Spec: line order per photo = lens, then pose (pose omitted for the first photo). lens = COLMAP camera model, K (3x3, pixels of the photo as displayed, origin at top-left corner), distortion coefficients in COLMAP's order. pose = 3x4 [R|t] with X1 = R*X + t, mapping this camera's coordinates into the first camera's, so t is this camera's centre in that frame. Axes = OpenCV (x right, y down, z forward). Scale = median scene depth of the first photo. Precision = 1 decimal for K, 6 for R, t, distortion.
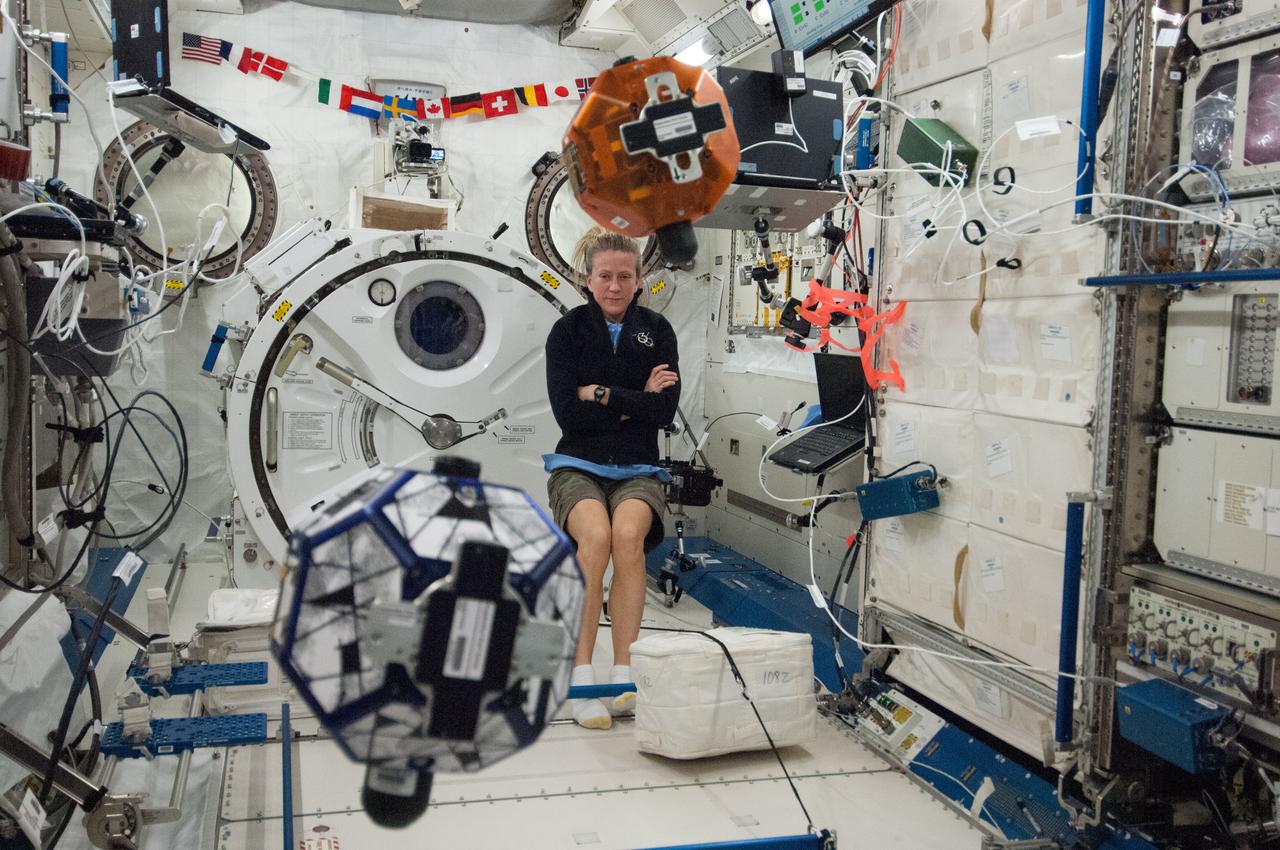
lens RADIAL K [[1270.0, 0, 640.0], [0, 1270.0, 425.0], [0, 0, 1]] dist [0.080790, -0.124605]
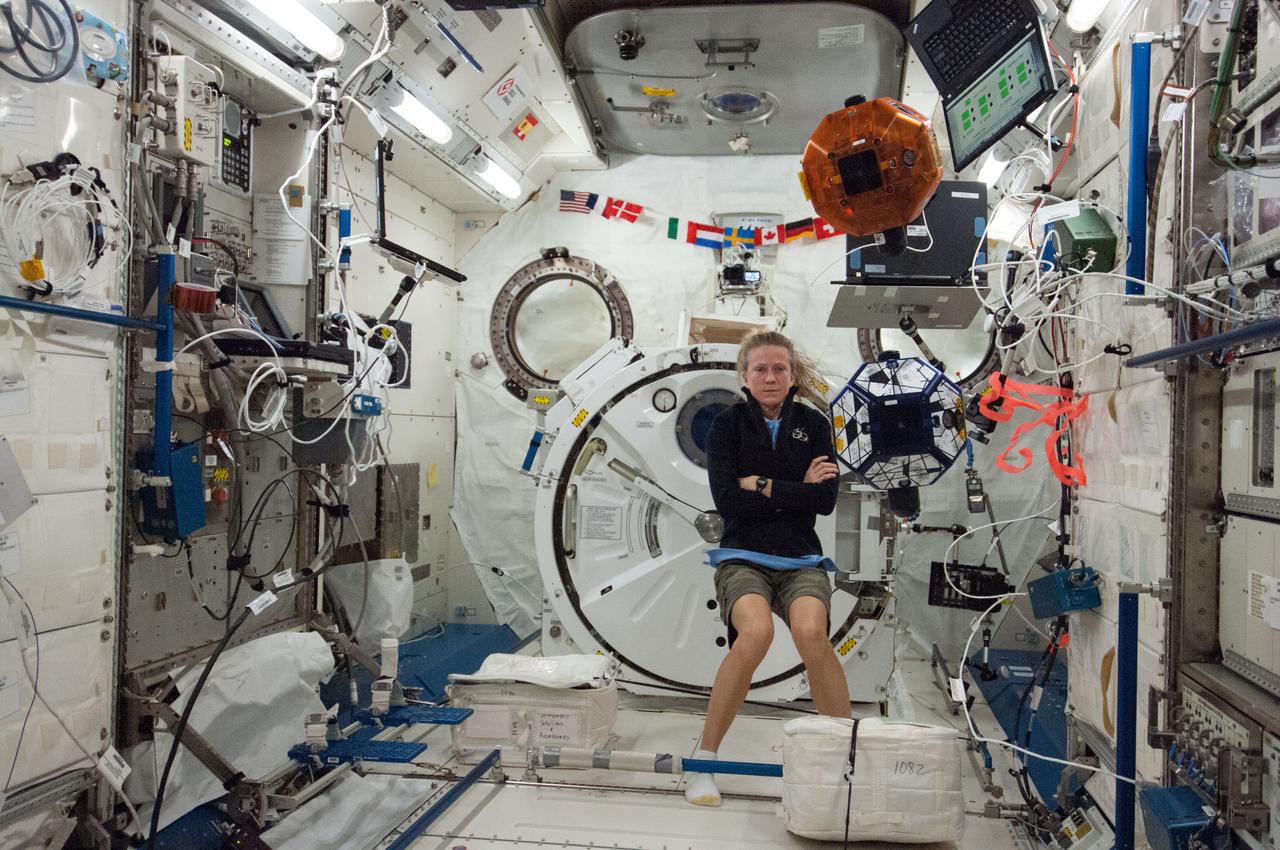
lens RADIAL K [[1270.0, 0, 640.0], [0, 1270.0, 425.0], [0, 0, 1]] dist [0.080790, -0.124605]
pose [[0.908443, -0.012715, -0.417814, 0.243658], [-0.027858, 0.995473, -0.090866, 0.019465], [0.417078, 0.094186, 0.903977, -0.016170]]
